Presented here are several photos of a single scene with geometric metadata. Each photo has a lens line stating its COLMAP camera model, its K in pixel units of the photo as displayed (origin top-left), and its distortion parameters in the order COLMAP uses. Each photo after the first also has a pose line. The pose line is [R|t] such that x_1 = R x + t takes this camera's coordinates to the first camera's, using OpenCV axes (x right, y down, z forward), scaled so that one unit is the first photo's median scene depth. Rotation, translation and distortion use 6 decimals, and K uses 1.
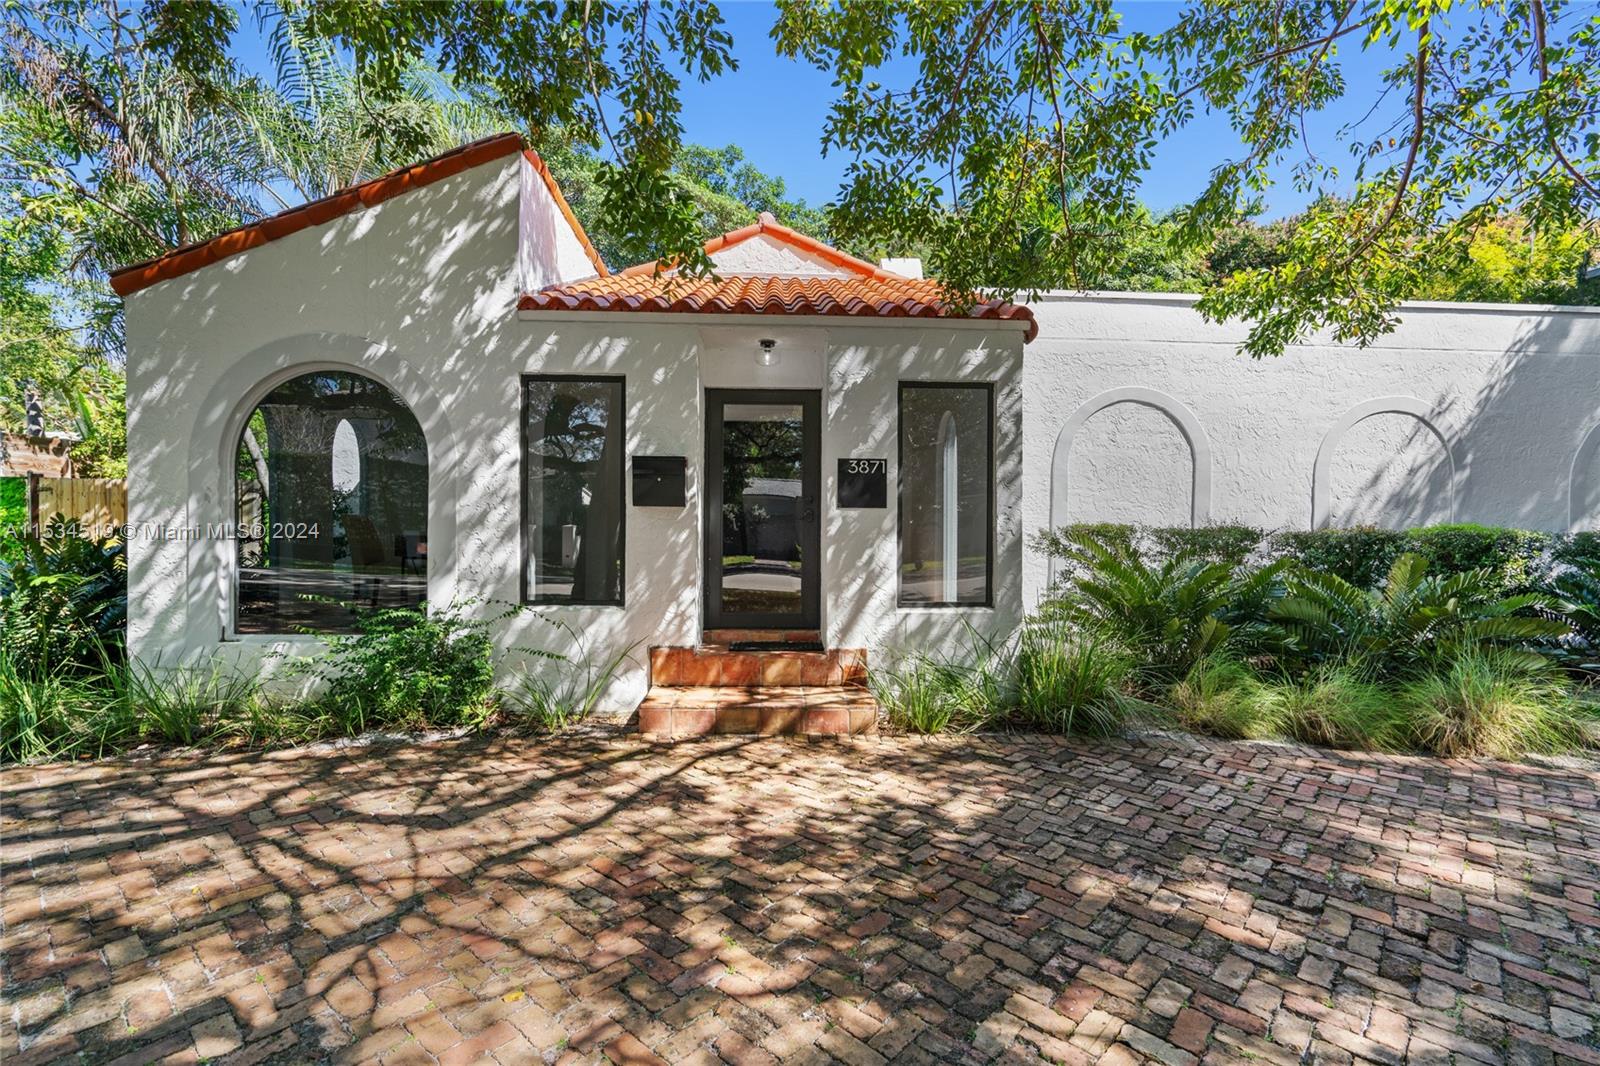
lens RADIAL K [[726.8, 0, 793.5], [0, 726.8, 530.6], [0, 0, 1]] dist [-0.001330, 0.001458]
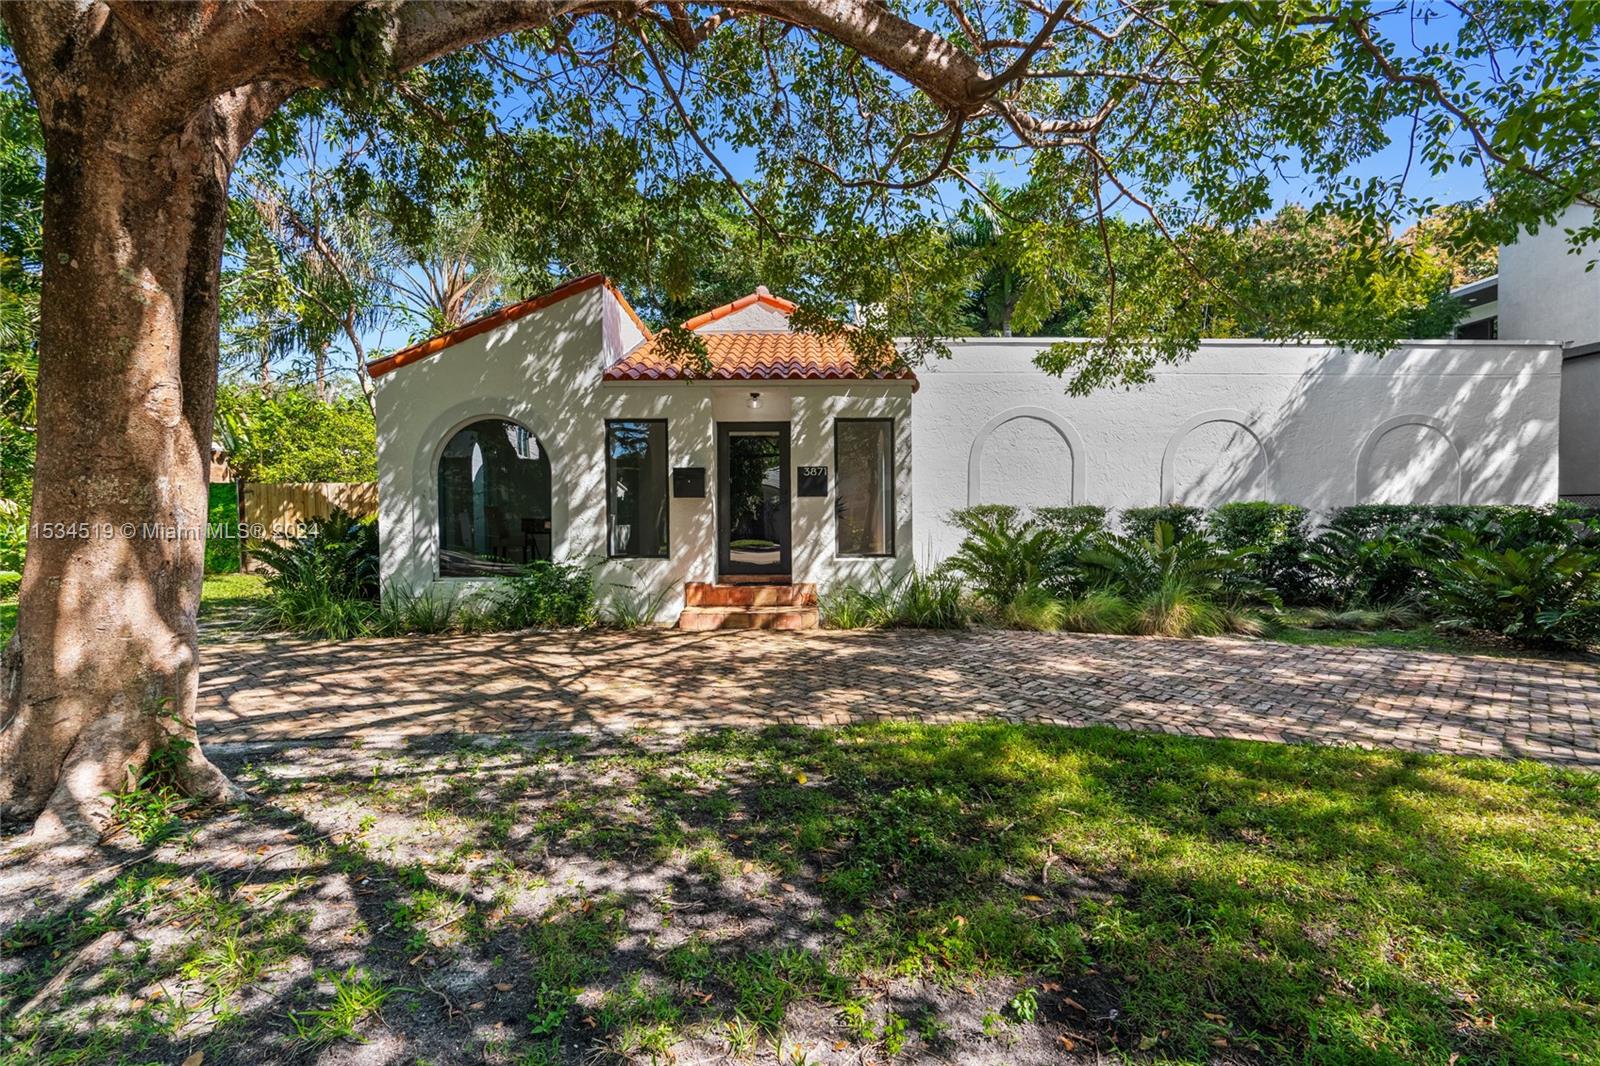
lens RADIAL K [[726.8, 0, 800.5], [0, 726.8, 541.9], [0, 0, 1]] dist [-0.001330, 0.001458]
pose [[0.999455, -0.011775, -0.030849, 0.116621], [0.012718, 0.999452, 0.030549, 0.019577], [0.030472, -0.030925, 0.999057, -0.639279]]
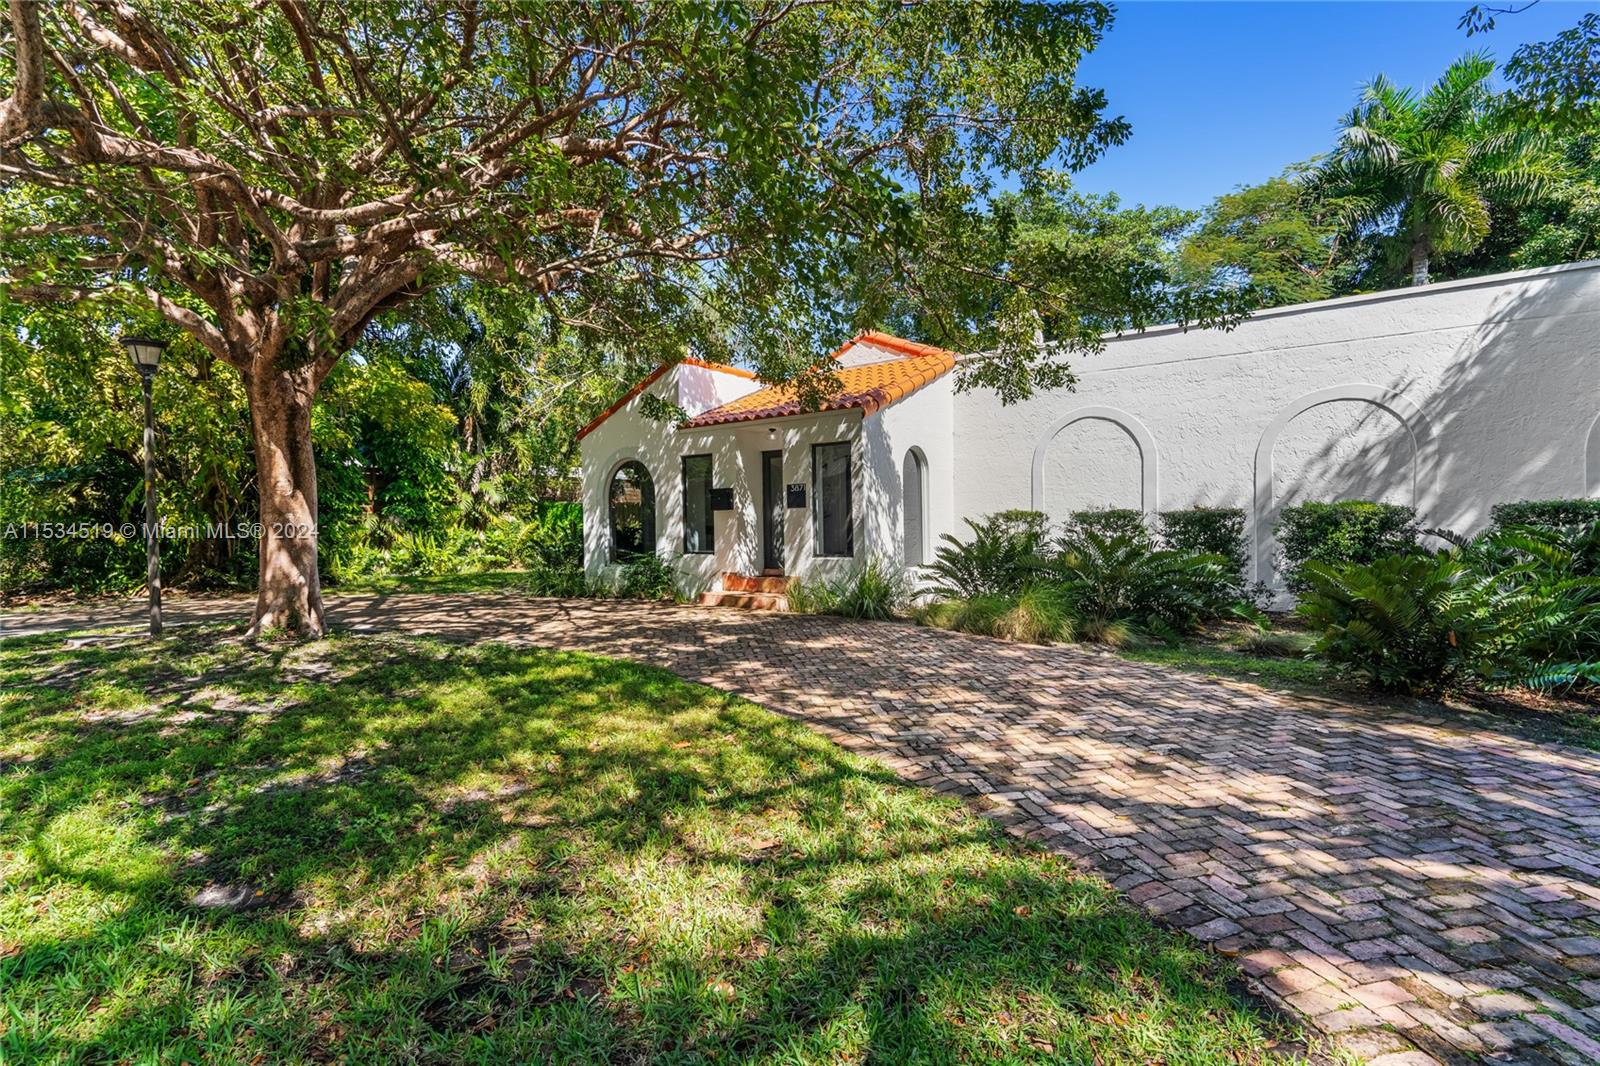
lens RADIAL K [[726.8, 0, 806.7], [0, 726.8, 524.5], [0, 0, 1]] dist [-0.001330, 0.001458]
pose [[0.764199, -0.011028, -0.644886, 1.459619], [0.014221, 0.999899, -0.000246, 0.020526], [0.644823, -0.008983, 0.764279, -0.560134]]
